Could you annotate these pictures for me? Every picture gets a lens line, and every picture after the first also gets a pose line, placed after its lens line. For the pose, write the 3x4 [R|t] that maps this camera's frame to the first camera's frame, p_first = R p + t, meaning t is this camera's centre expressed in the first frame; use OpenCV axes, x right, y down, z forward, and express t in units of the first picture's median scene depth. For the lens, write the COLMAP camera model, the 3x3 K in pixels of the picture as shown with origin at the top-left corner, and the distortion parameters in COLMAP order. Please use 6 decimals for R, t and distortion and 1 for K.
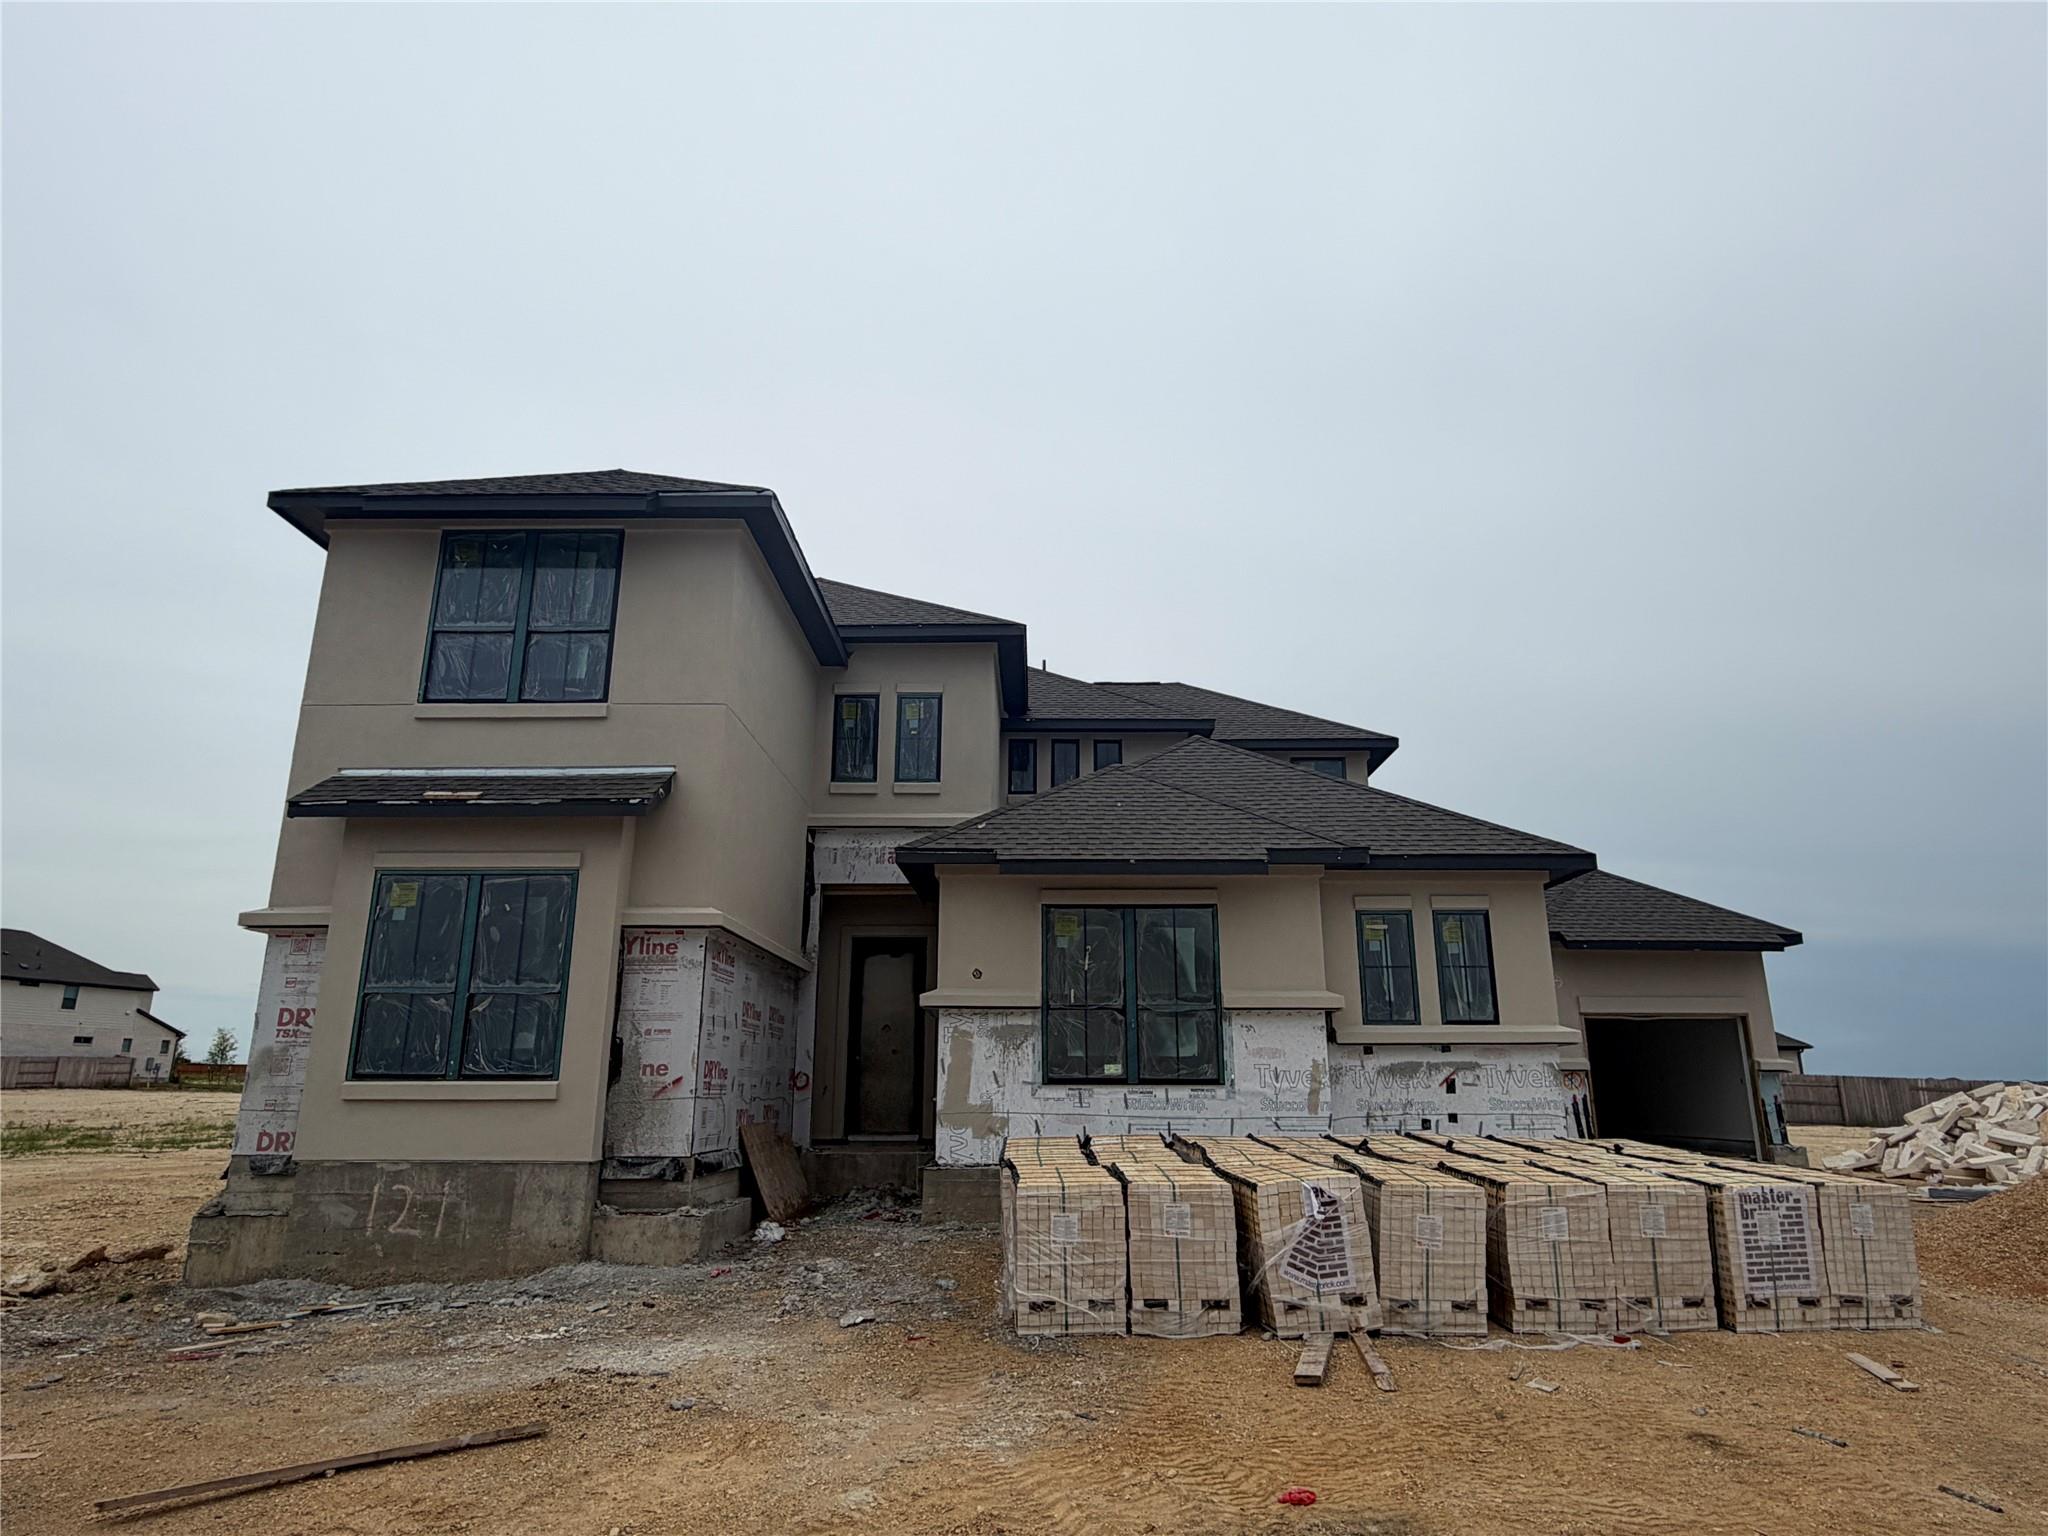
lens RADIAL K [[1170.5, 0, 1024.0], [0, 1170.5, 768.0], [0, 0, 1]] dist [0.000675, 0.000241]
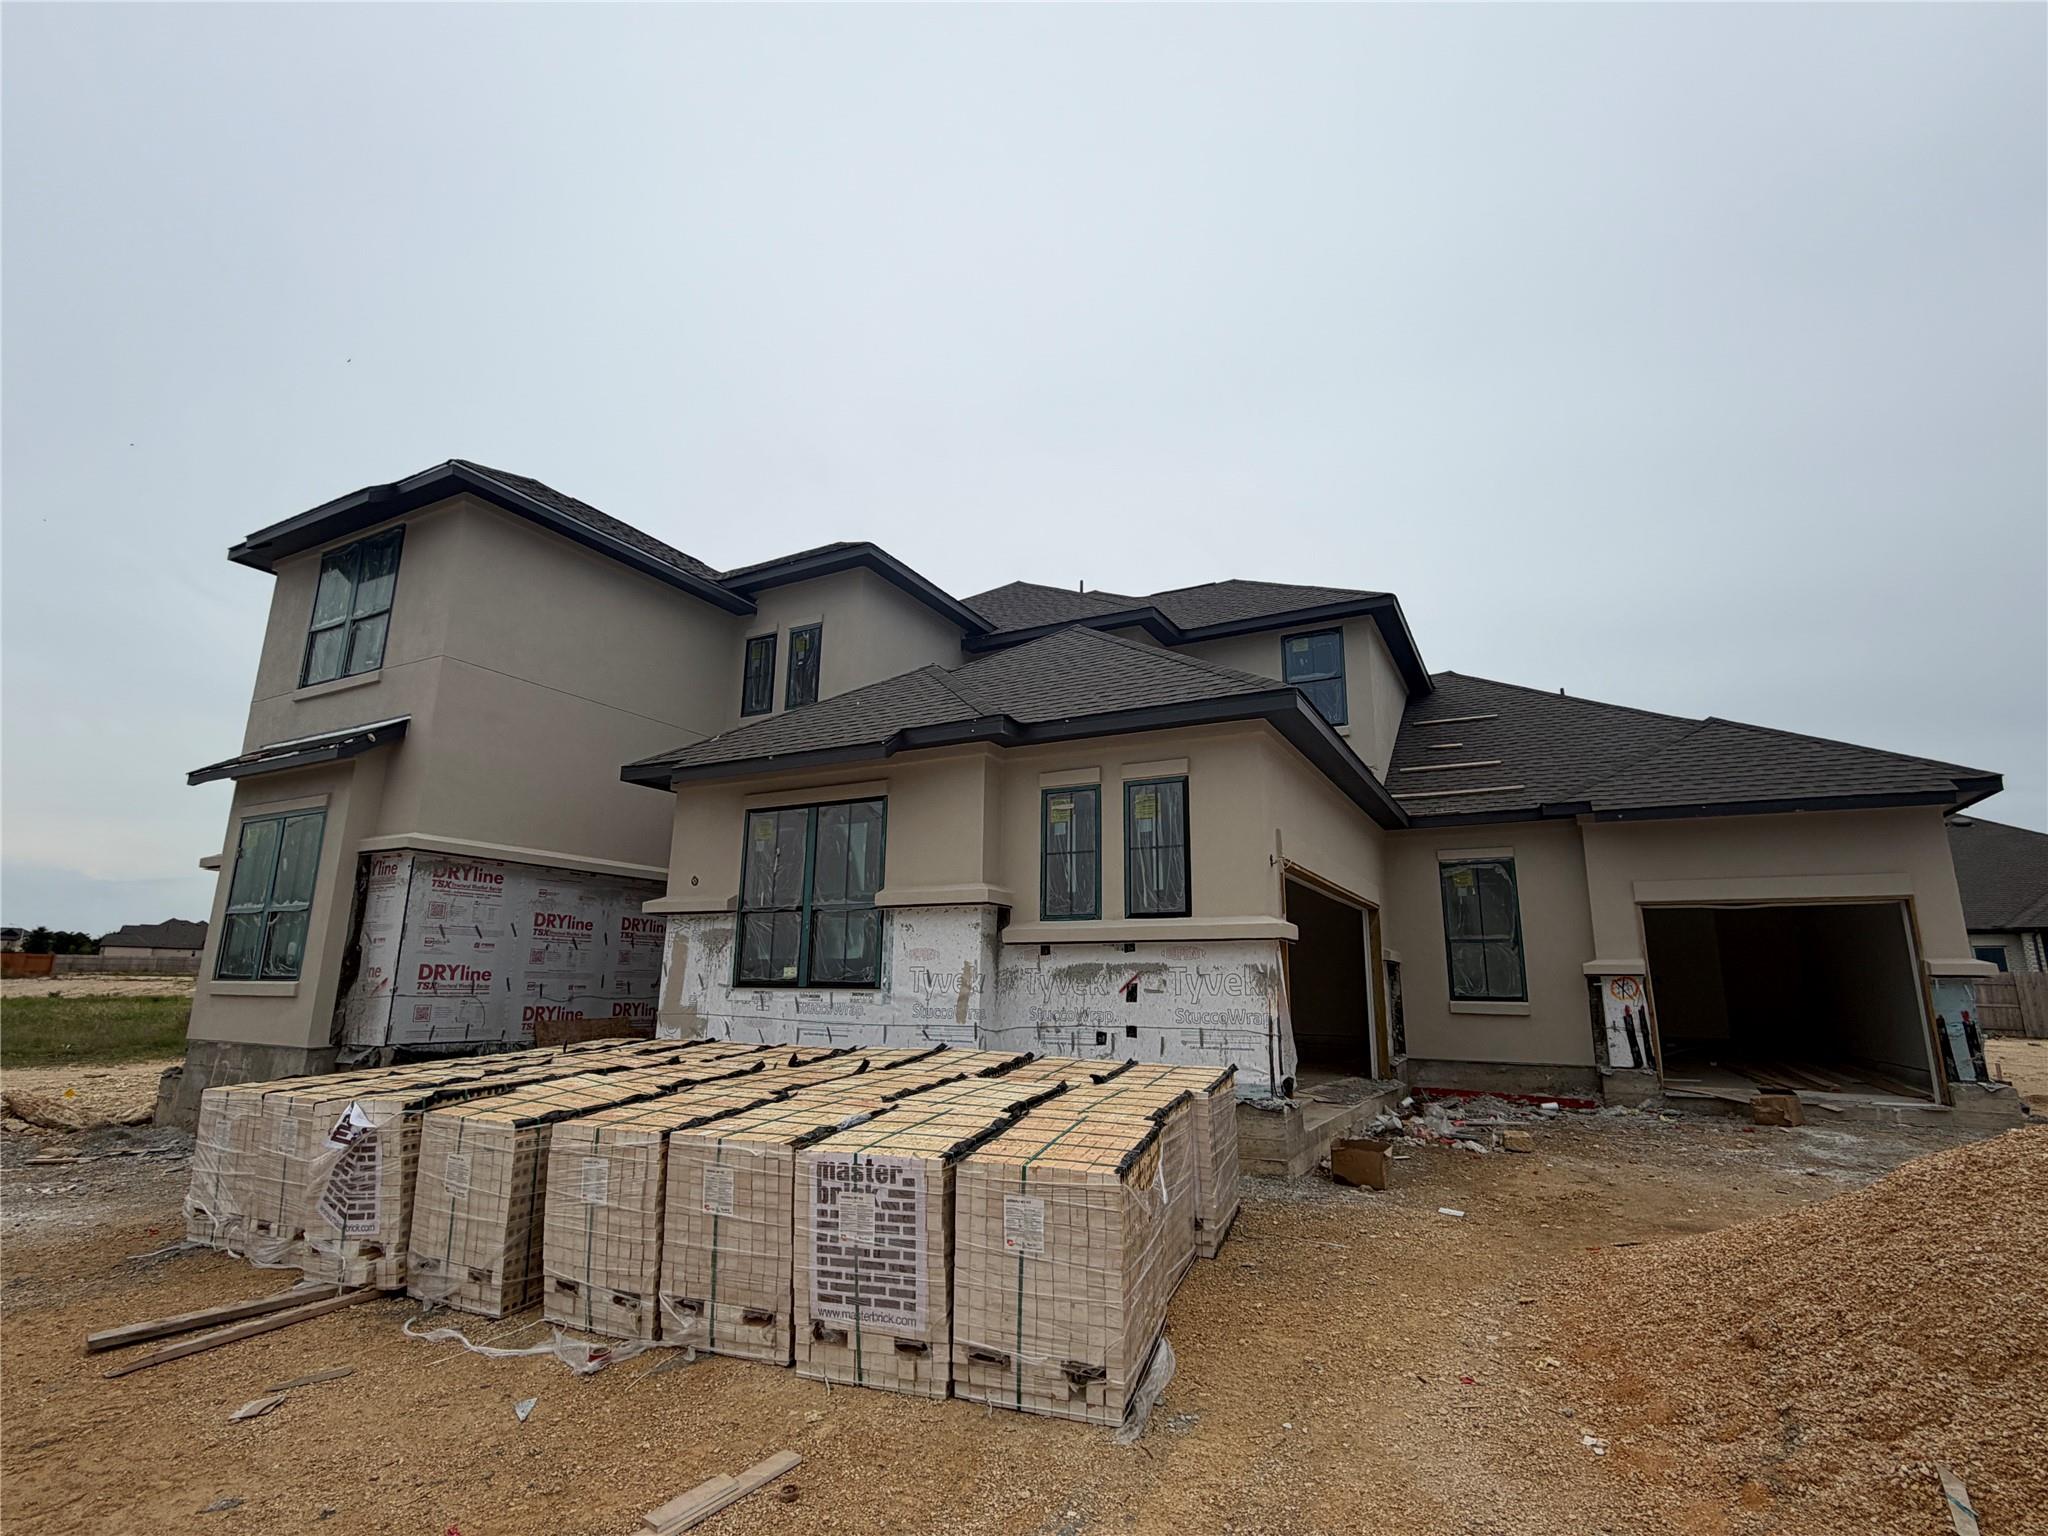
lens RADIAL K [[964.9, 0, 1024.0], [0, 964.9, 768.0], [0, 0, 1]] dist [0.000461, -0.000100]
pose [[0.888169, -0.094292, -0.449738, 0.958414], [0.113008, 0.993483, 0.014882, 0.151418], [0.445404, -0.064042, 0.893036, 0.584050]]
